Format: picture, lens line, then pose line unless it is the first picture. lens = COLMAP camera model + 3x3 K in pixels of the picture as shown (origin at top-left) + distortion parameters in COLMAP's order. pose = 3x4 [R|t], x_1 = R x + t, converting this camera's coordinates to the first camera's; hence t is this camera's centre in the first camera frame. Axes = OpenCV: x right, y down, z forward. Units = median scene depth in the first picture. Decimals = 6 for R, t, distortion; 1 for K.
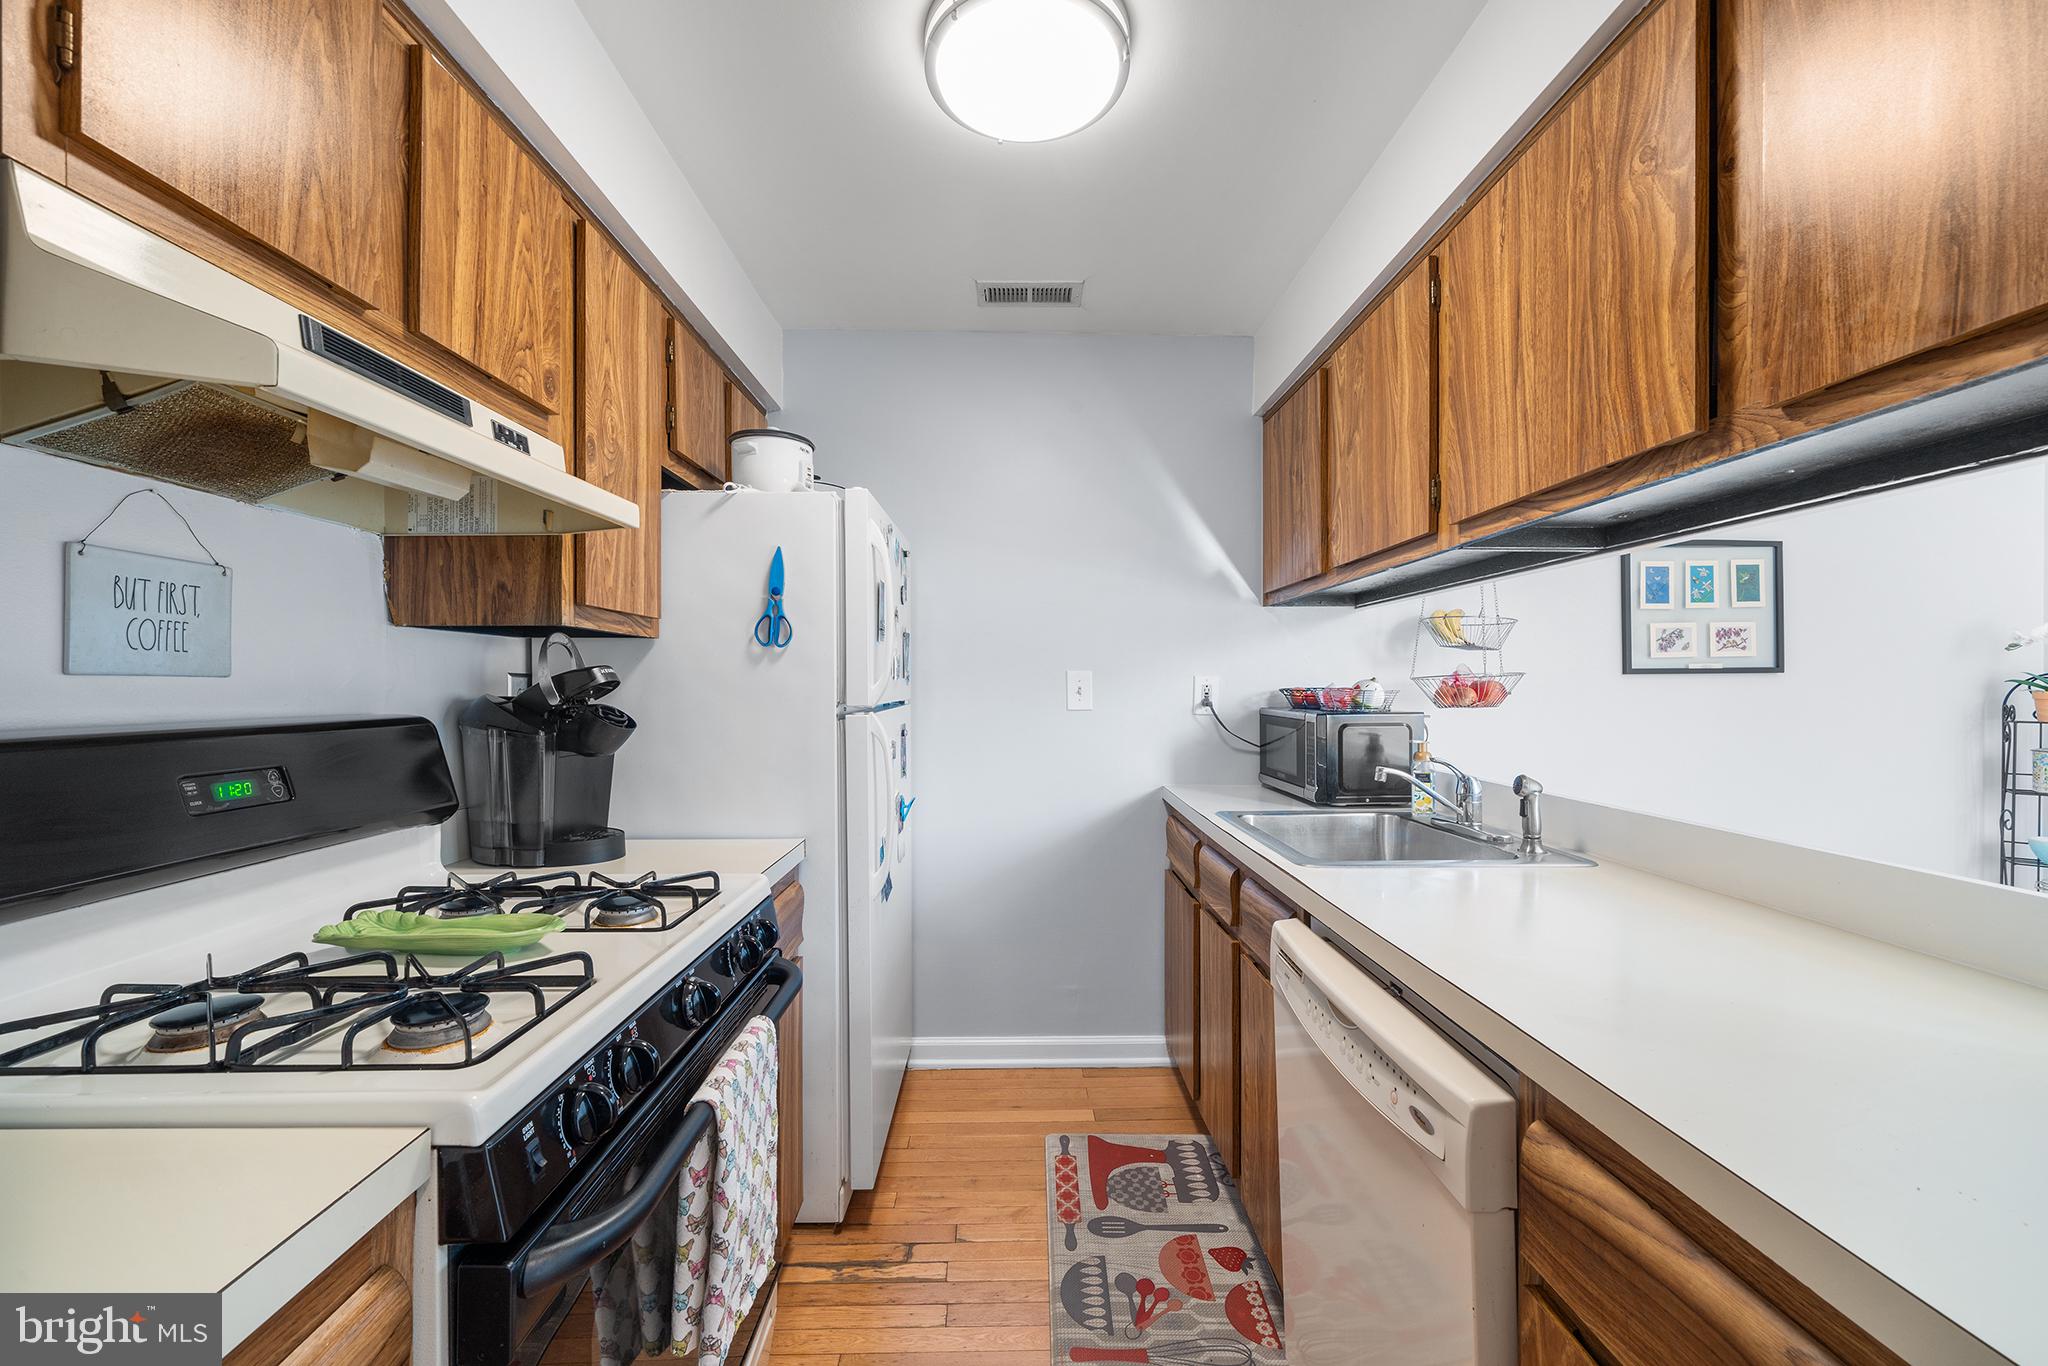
lens RADIAL K [[802.0, 0, 1024.0], [0, 802.0, 683.0], [0, 0, 1]] dist [-0.002531, 0.000139]
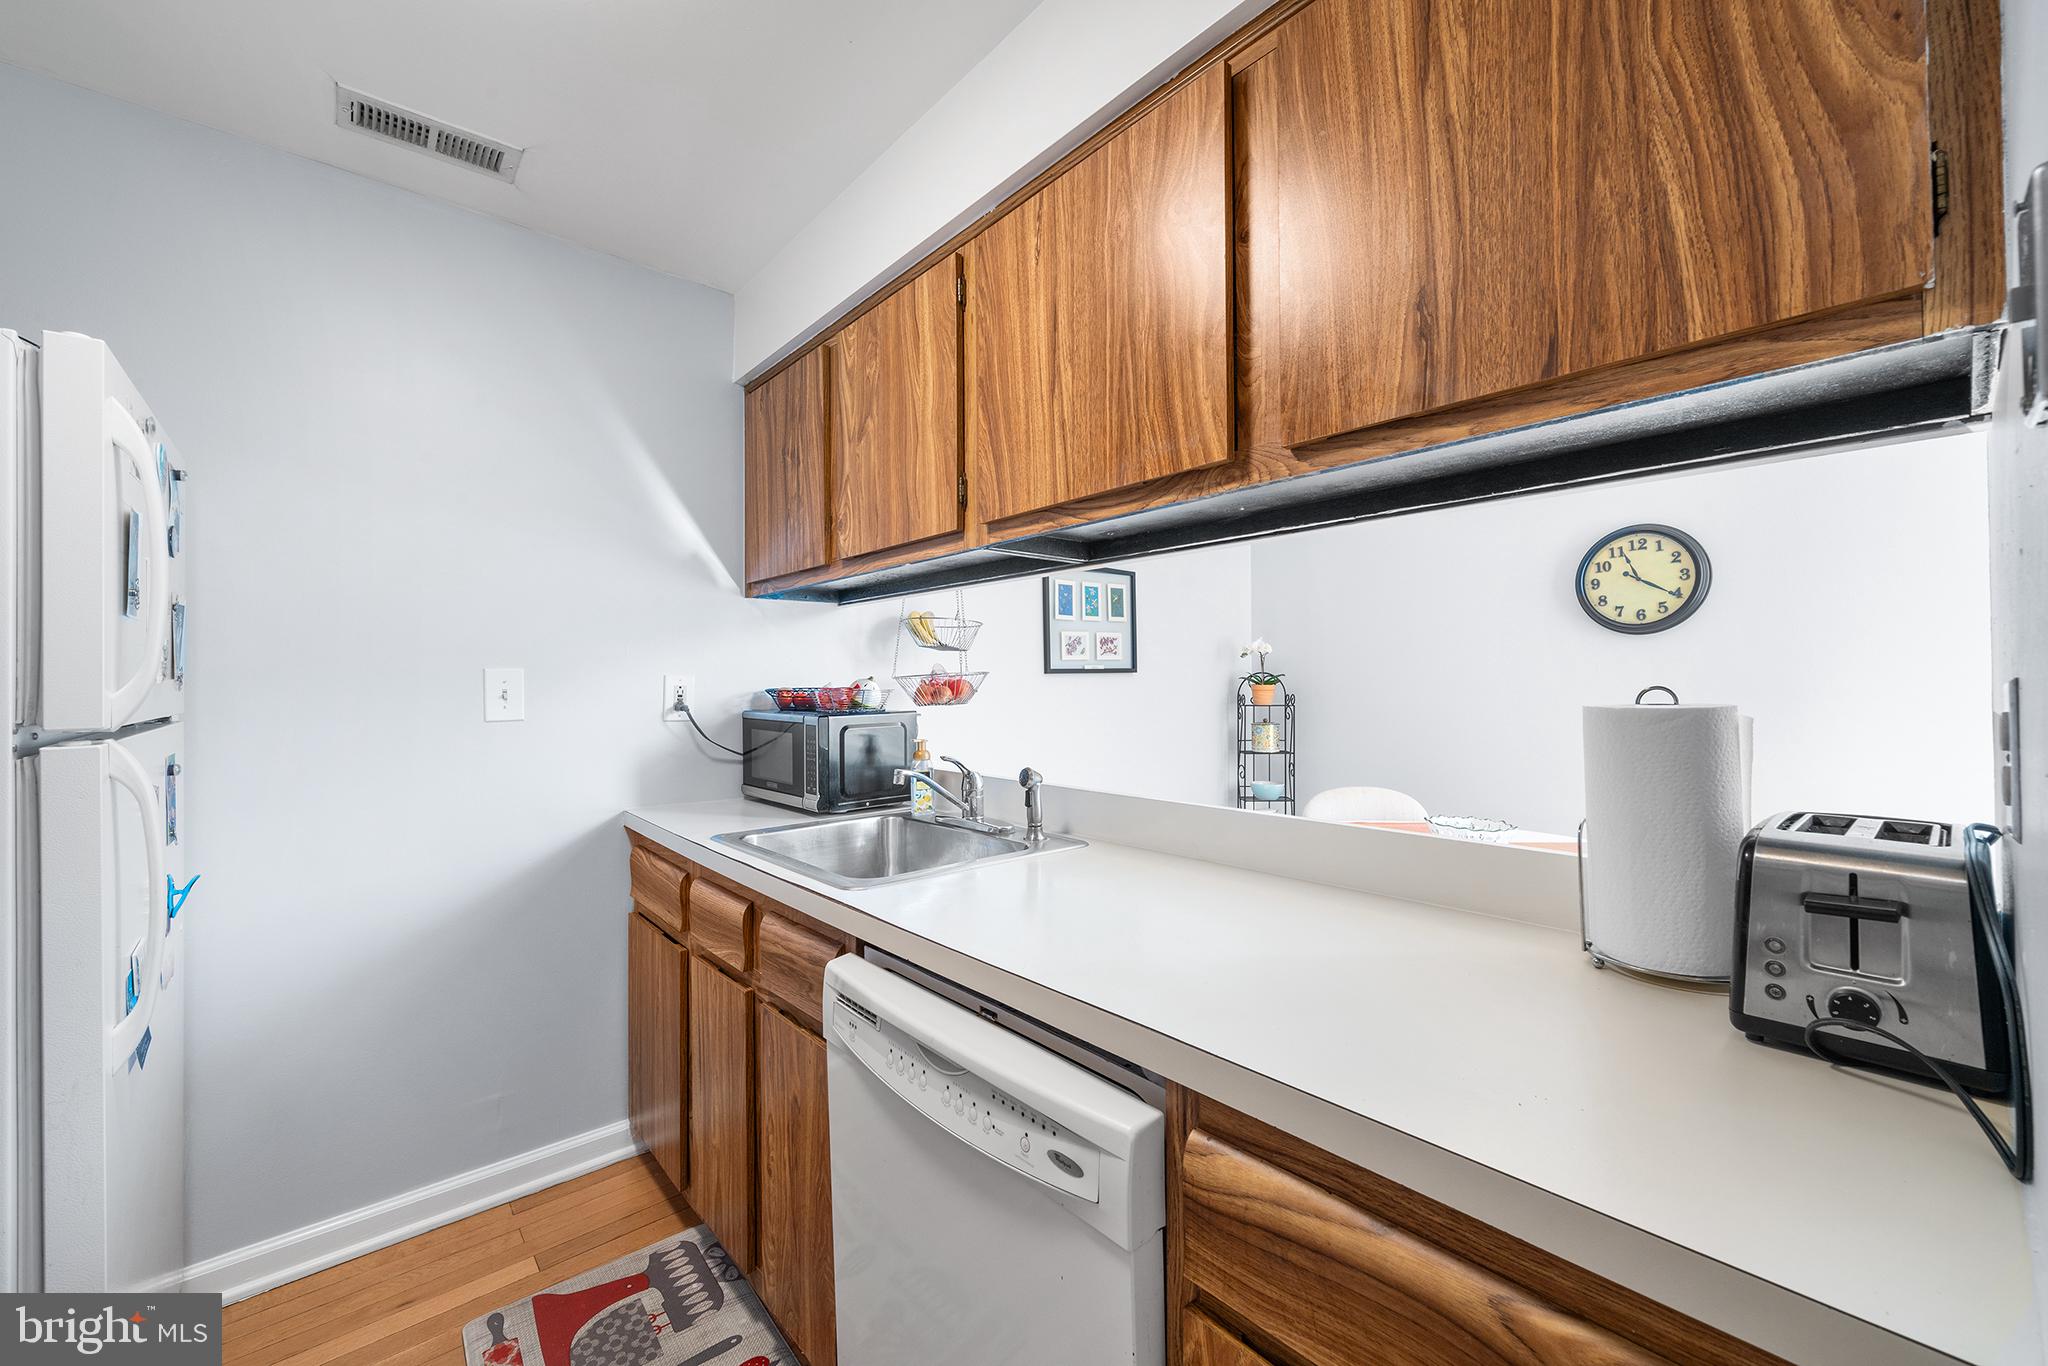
lens RADIAL K [[807.2, 0, 1020.5], [0, 807.2, 670.8], [0, 0, 1]] dist [-0.001080, -0.000156]
pose [[0.766499, 0.002836, 0.642239, -0.064386], [0.006959, 0.999895, -0.012721, -0.000234], [-0.642208, 0.014219, 0.766399, 0.160340]]
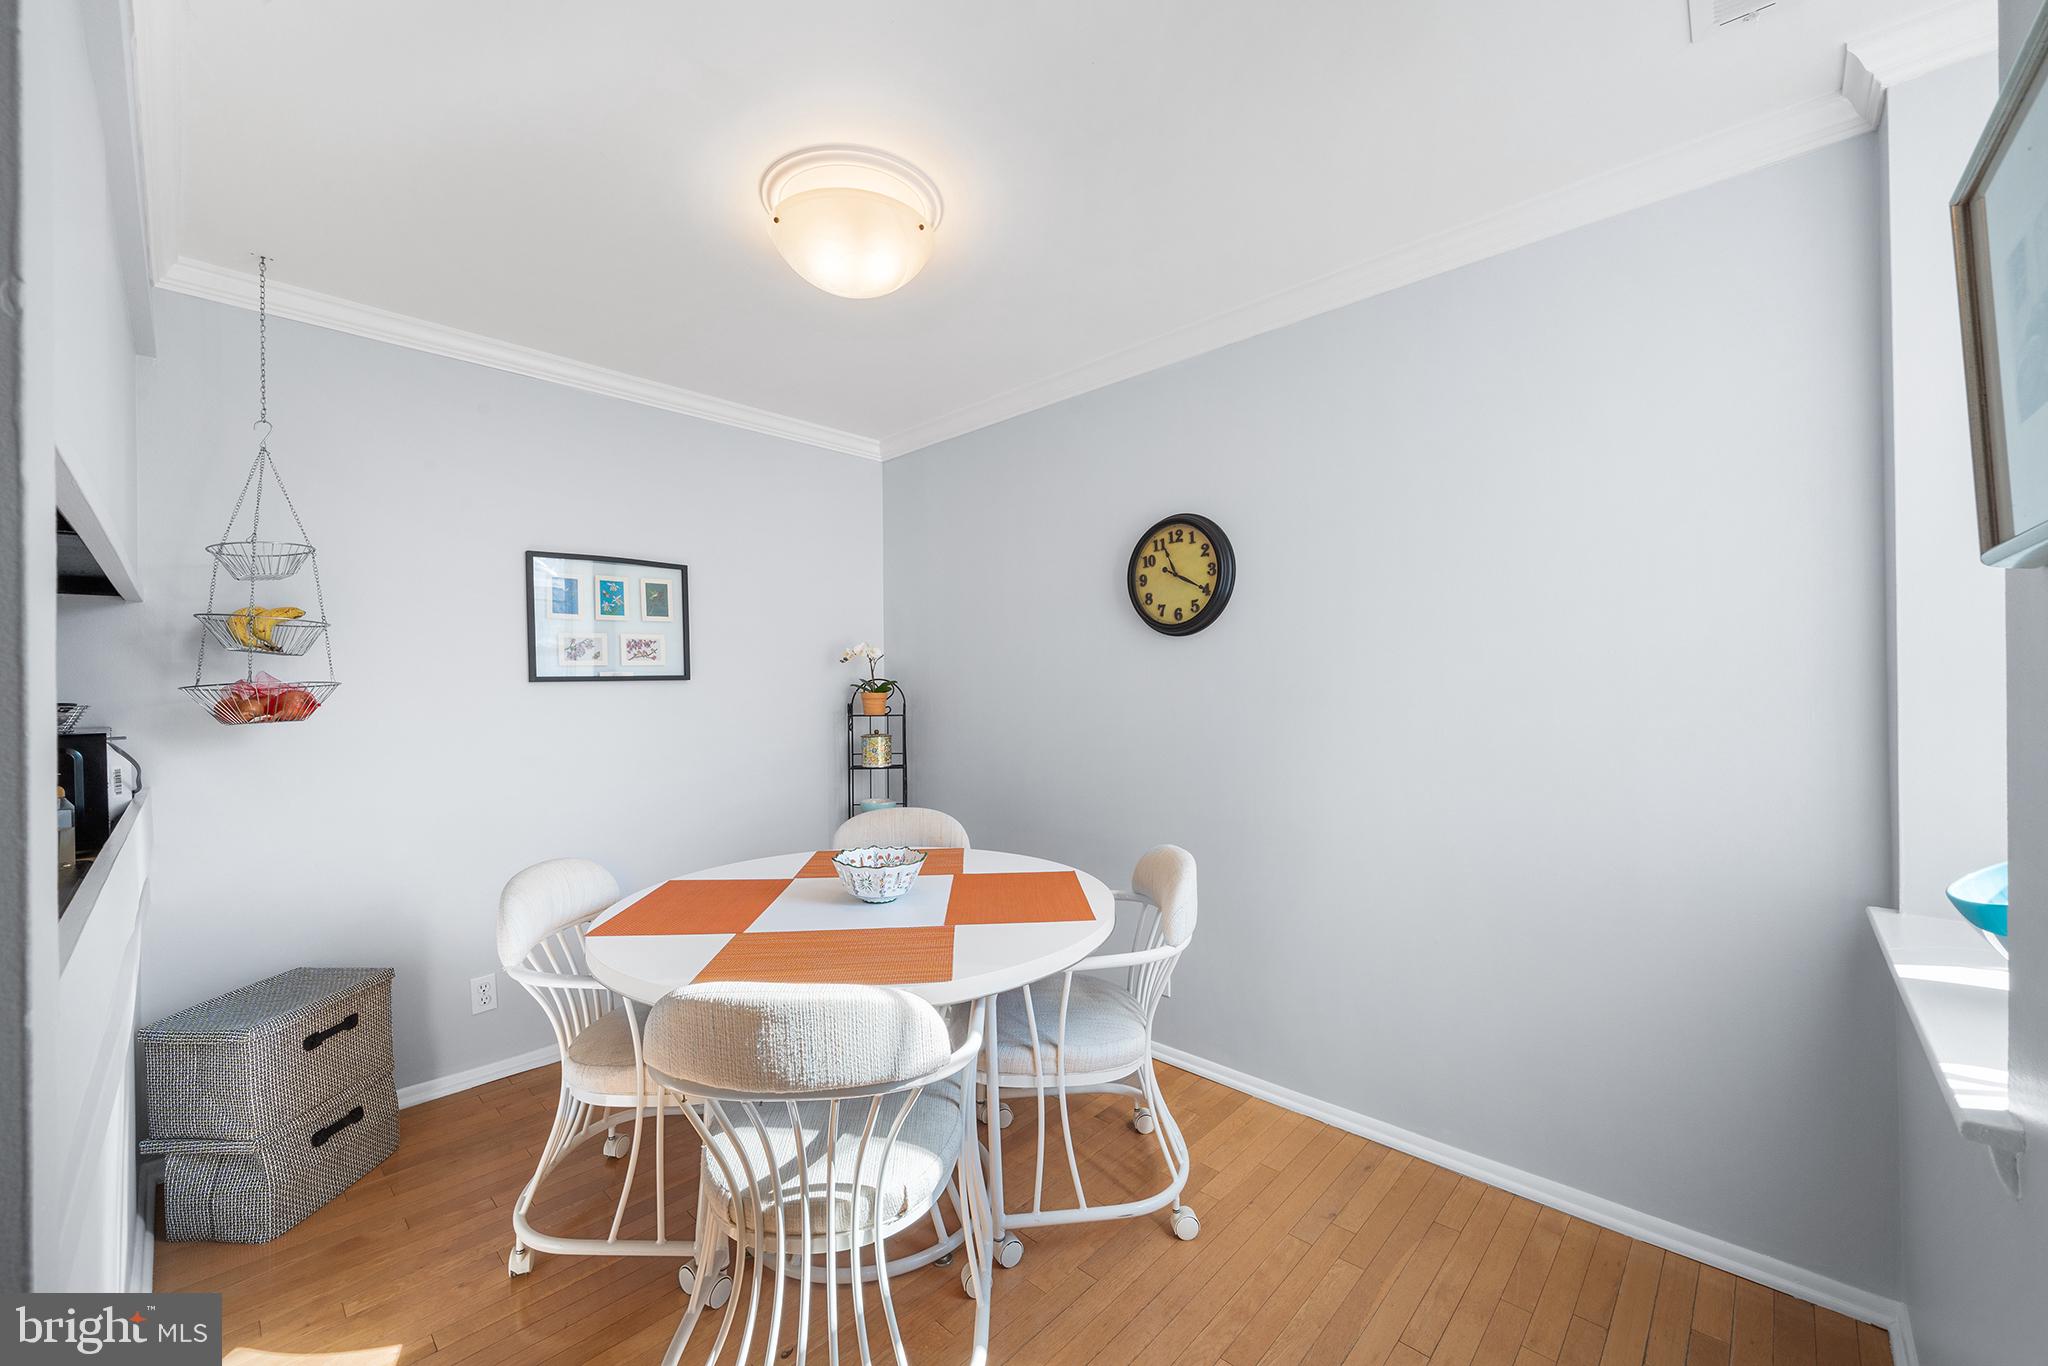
lens RADIAL K [[802.0, 0, 1024.0], [0, 802.0, 683.0], [0, 0, 1]] dist [-0.002531, 0.000139]
pose [[0.702160, -0.006052, 0.711993, 0.680074], [0.012840, 0.999909, -0.004164, 0.003535], [-0.711903, 0.012065, 0.702174, -0.218037]]
